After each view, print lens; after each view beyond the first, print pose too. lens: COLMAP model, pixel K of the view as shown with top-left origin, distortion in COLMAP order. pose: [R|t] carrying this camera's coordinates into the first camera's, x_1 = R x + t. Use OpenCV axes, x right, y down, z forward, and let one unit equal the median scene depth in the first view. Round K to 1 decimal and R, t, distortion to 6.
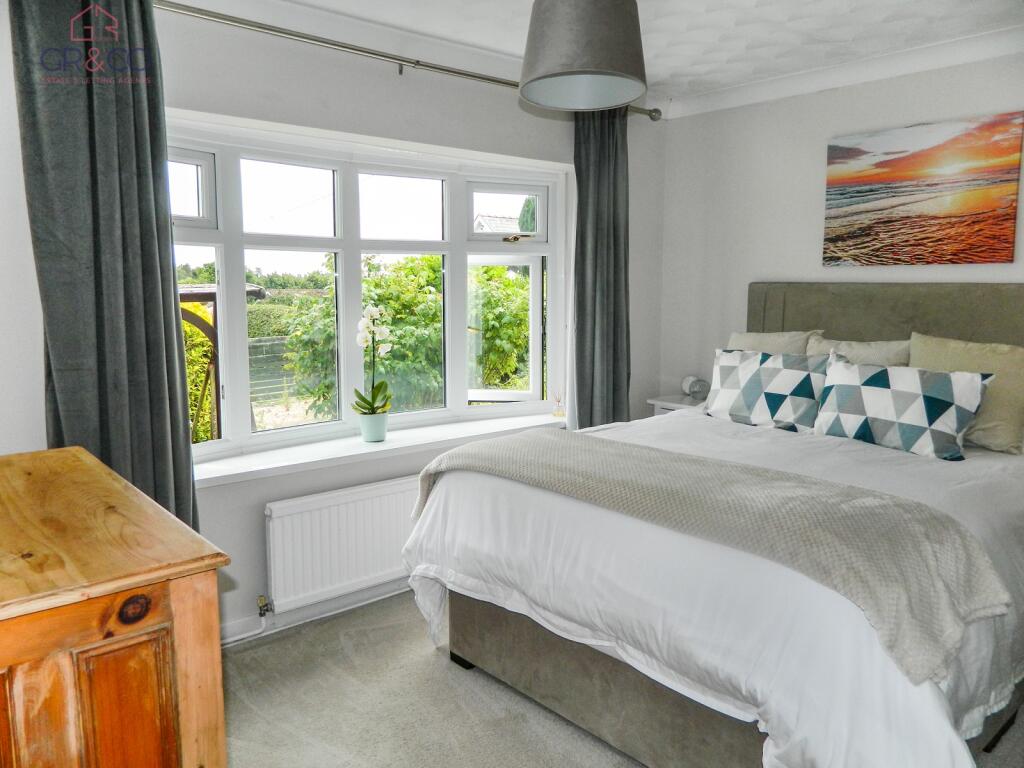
lens RADIAL K [[764.4, 0, 511.3], [0, 764.4, 356.4], [0, 0, 1]] dist [-0.002266, 0.002602]
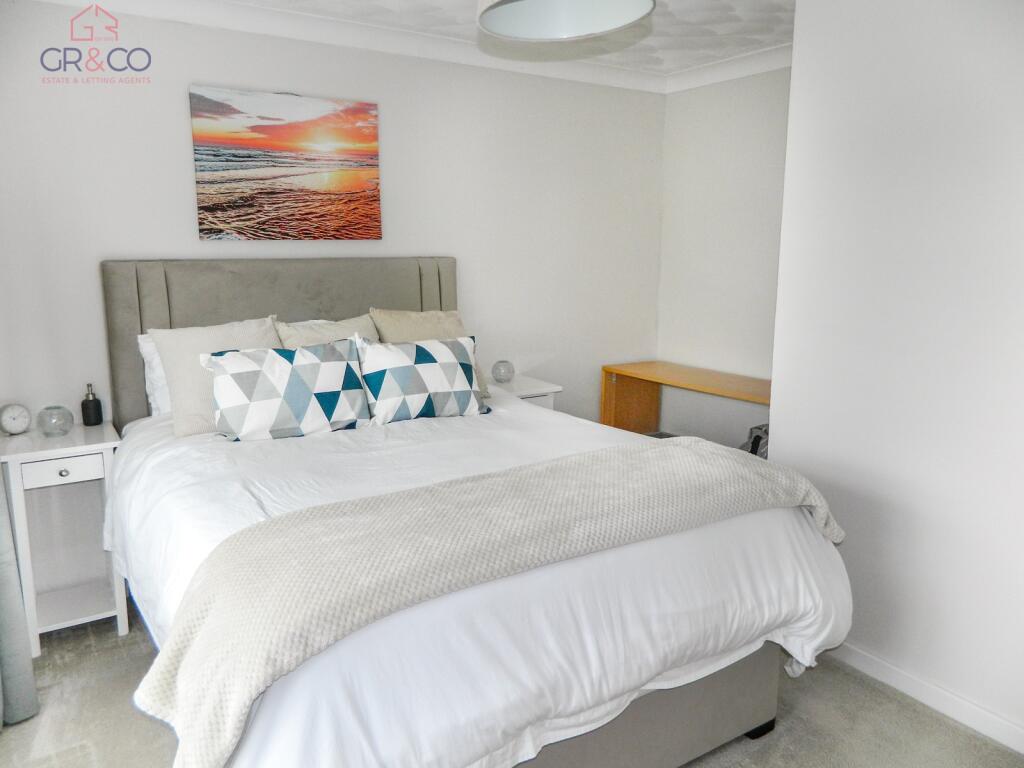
lens RADIAL K [[764.4, 0, 511.3], [0, 764.4, 356.4], [0, 0, 1]] dist [-0.002266, 0.002602]
pose [[0.142989, -0.148116, 0.978578, -0.432795], [0.096386, 0.986123, 0.135174, -0.082066], [-0.985020, 0.074993, 0.155281, 0.616267]]
